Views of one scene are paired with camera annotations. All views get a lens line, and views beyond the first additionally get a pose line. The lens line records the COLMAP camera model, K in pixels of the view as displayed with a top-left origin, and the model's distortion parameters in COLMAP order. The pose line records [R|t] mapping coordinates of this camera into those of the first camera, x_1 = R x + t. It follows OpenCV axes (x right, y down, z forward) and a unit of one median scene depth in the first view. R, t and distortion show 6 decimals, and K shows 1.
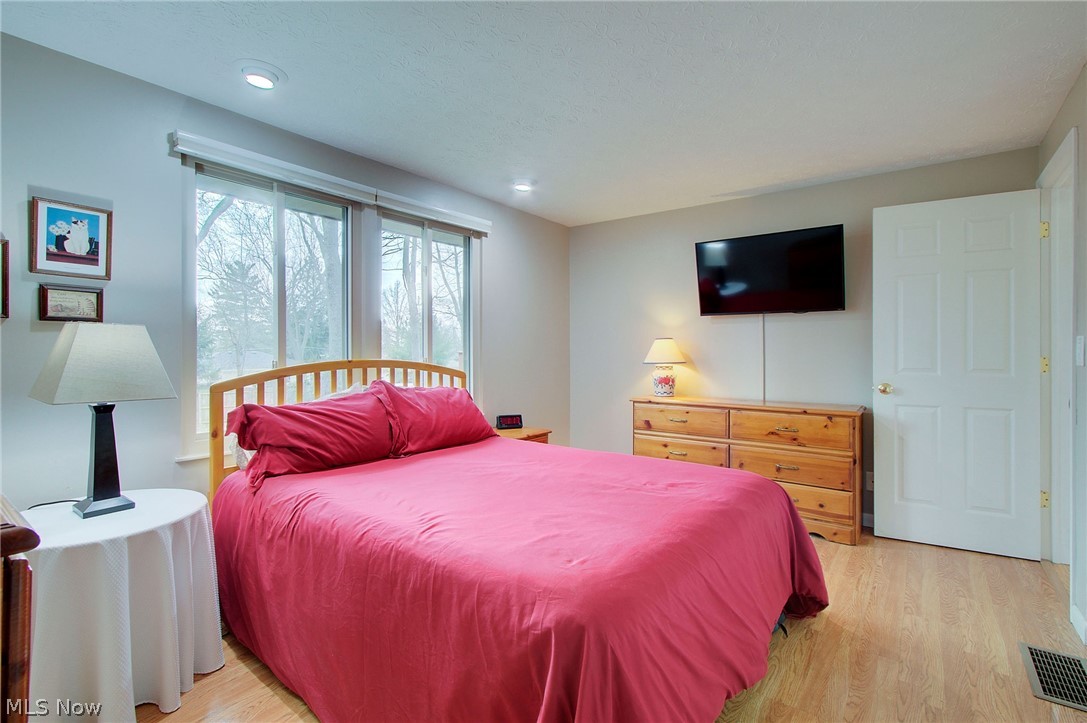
lens RADIAL K [[498.3, 0, 537.7], [0, 498.3, 349.2], [0, 0, 1]] dist [0.001882, 0.000645]
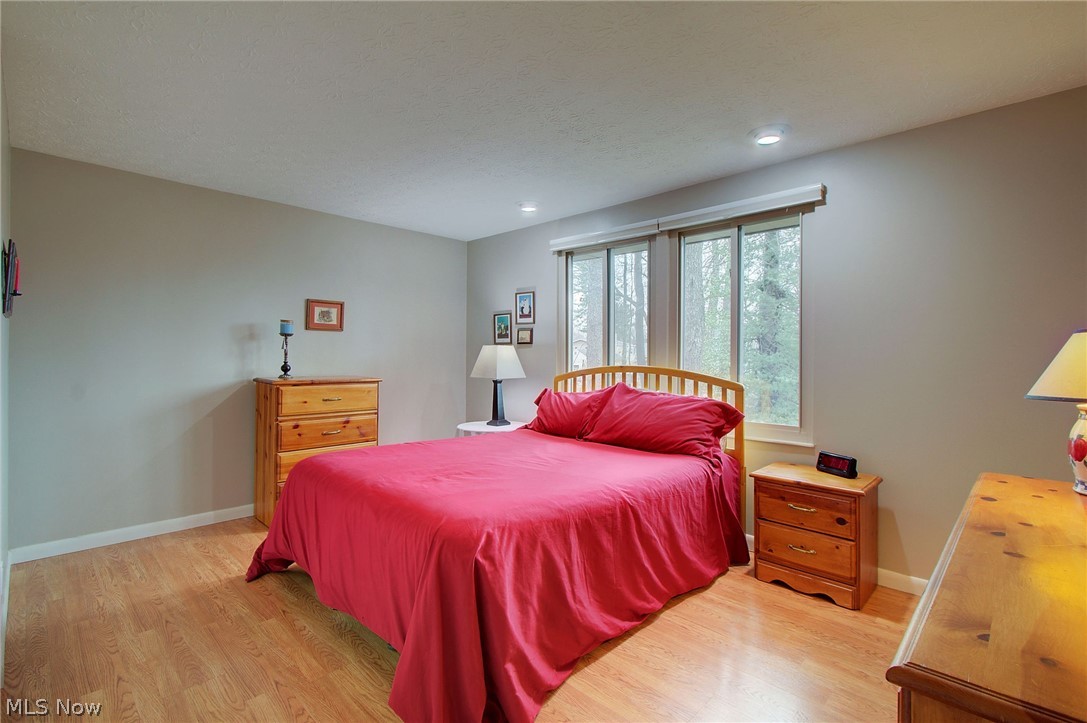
lens RADIAL K [[498.3, 0, 537.7], [0, 498.3, 349.2], [0, 0, 1]] dist [0.001882, 0.000645]
pose [[-0.107643, -0.012338, -0.994113, 1.176089], [-0.005510, 0.999915, -0.011813, -0.004933], [0.994174, 0.004205, -0.107701, 1.172315]]
